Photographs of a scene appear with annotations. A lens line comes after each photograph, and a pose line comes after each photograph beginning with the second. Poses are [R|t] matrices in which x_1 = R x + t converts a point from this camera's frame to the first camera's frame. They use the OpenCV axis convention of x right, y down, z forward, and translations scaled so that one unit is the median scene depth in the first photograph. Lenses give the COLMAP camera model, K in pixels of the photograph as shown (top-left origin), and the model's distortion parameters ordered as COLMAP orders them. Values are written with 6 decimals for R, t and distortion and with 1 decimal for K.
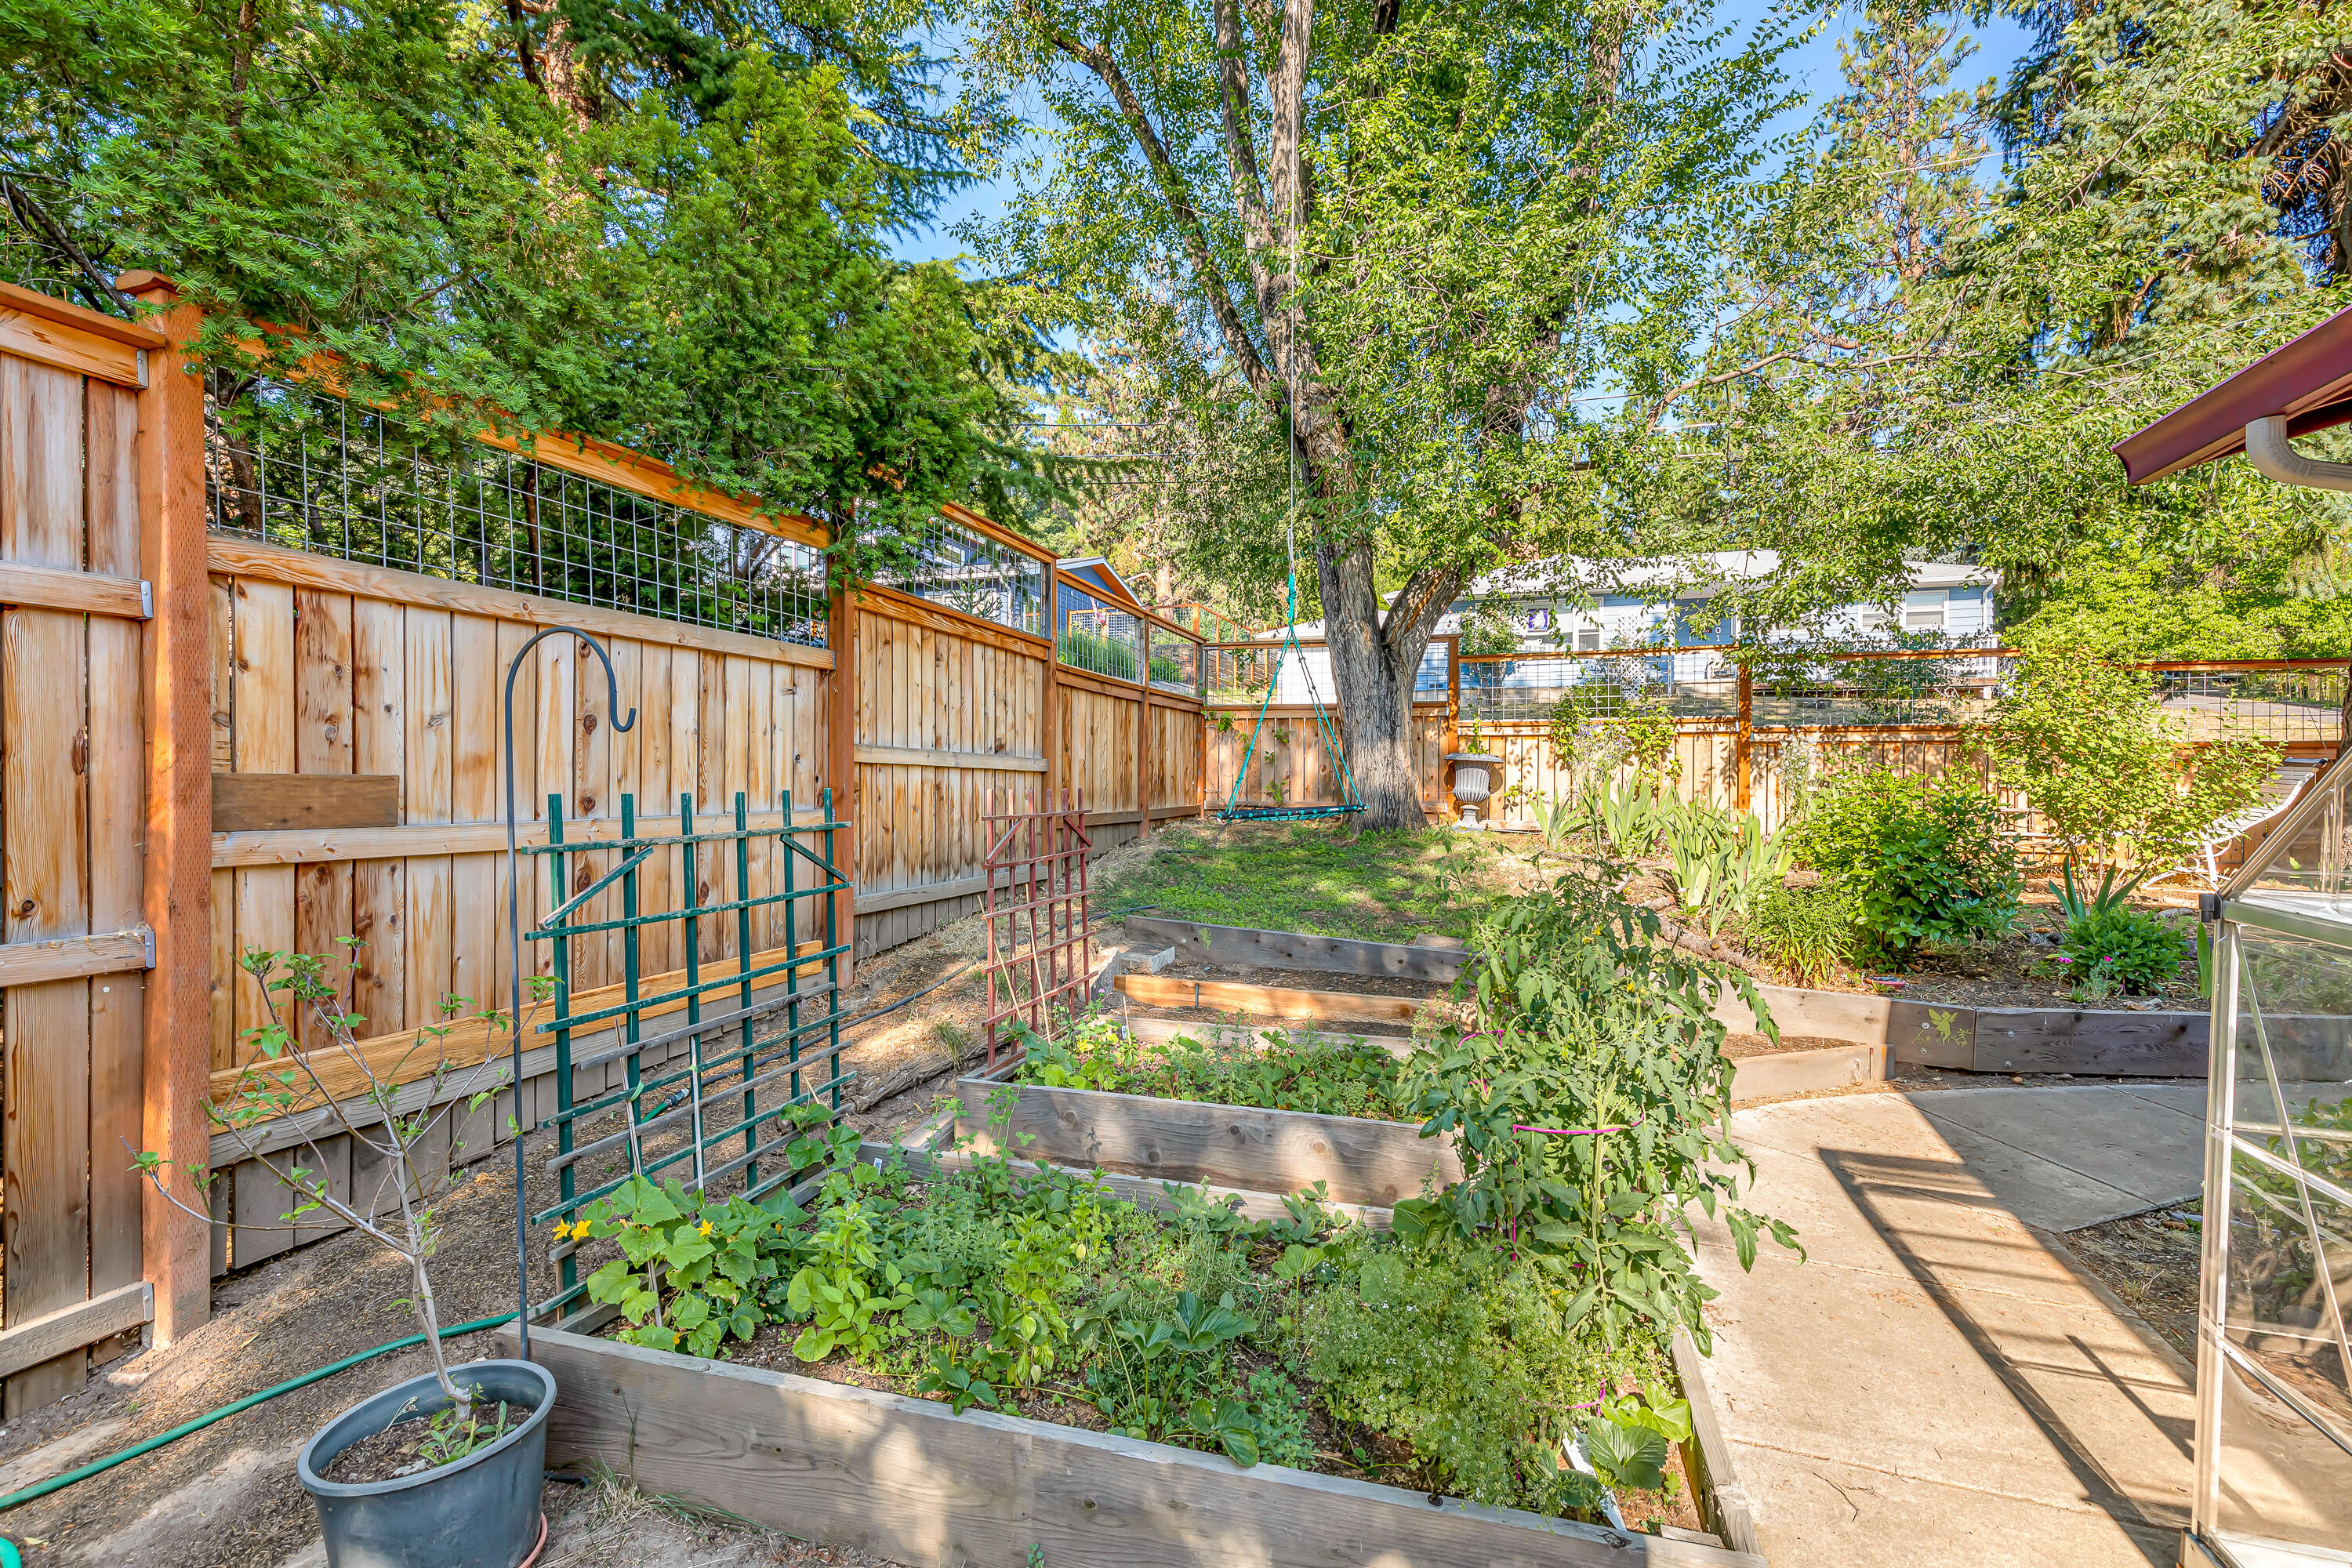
lens RADIAL K [[1204.0, 0, 1173.9], [0, 1204.0, 774.0], [0, 0, 1]] dist [0.016135, -0.009649]
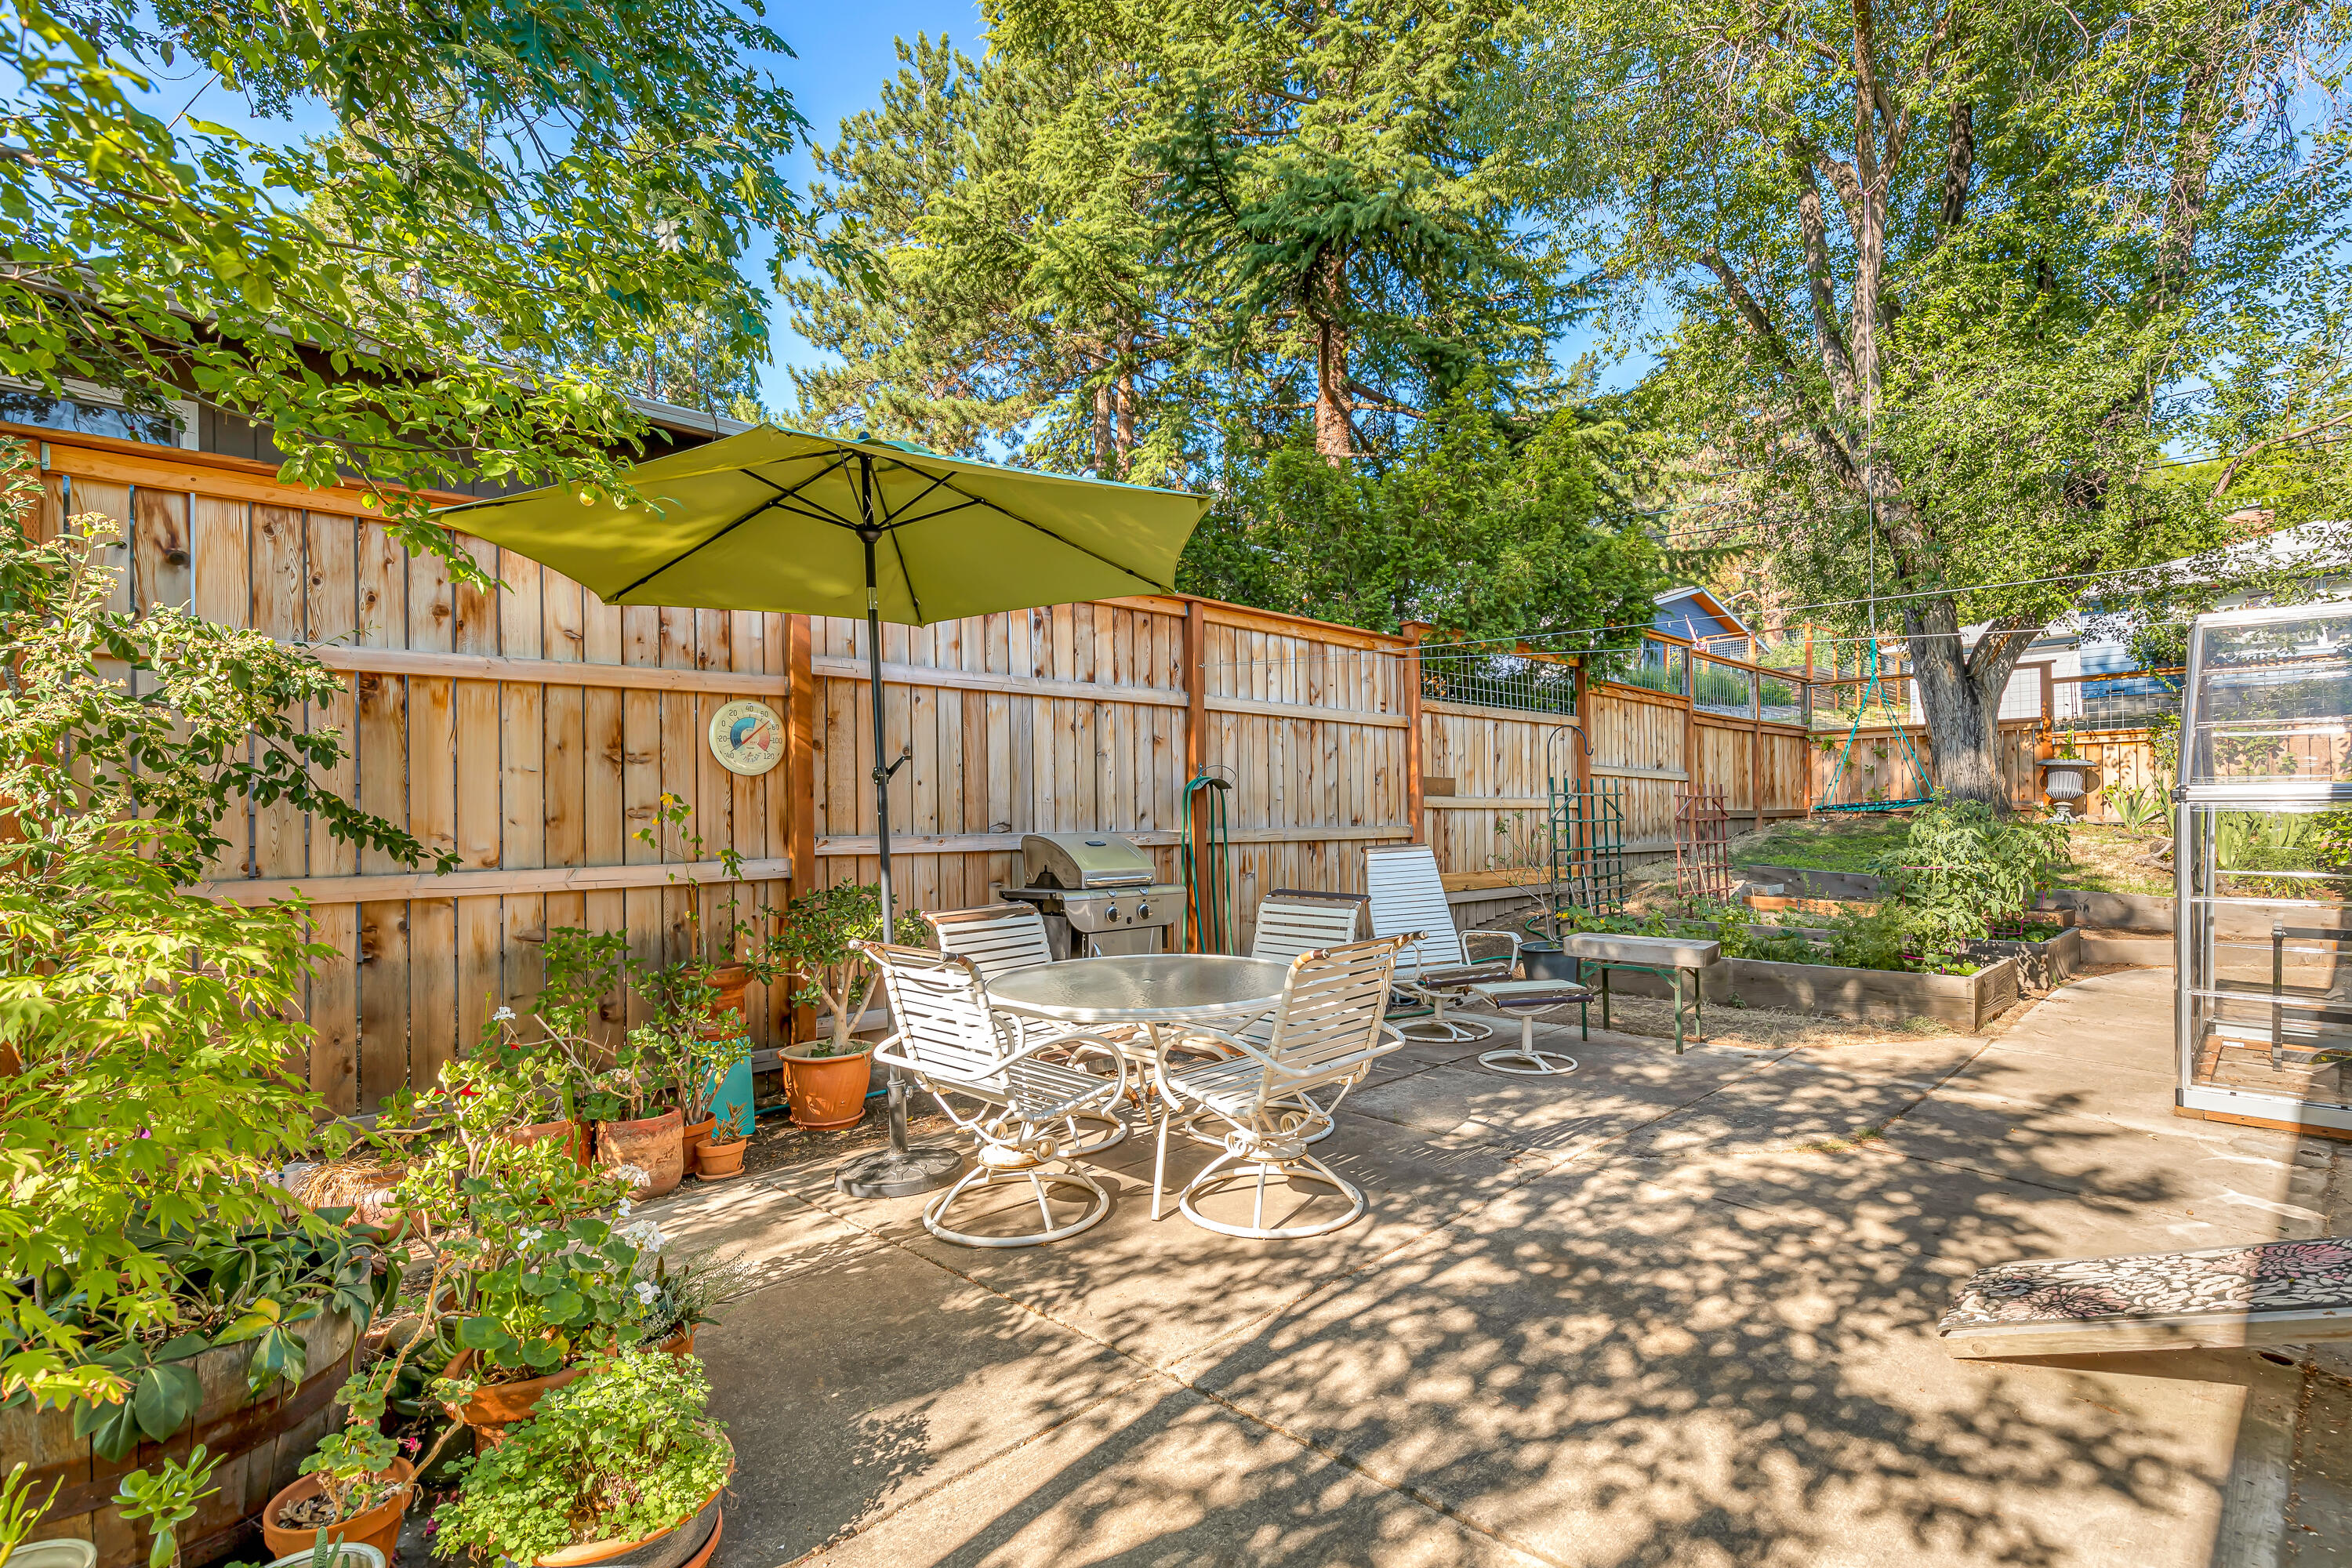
lens RADIAL K [[1160.5, 0, 1171.4], [0, 1160.5, 807.8], [0, 0, 1]] dist [0.015721, -0.000329]
pose [[0.883890, -0.021775, -0.467187, 0.004358], [0.021439, 0.999752, -0.006036, 0.020044], [0.467202, -0.004681, 0.884138, -0.462999]]
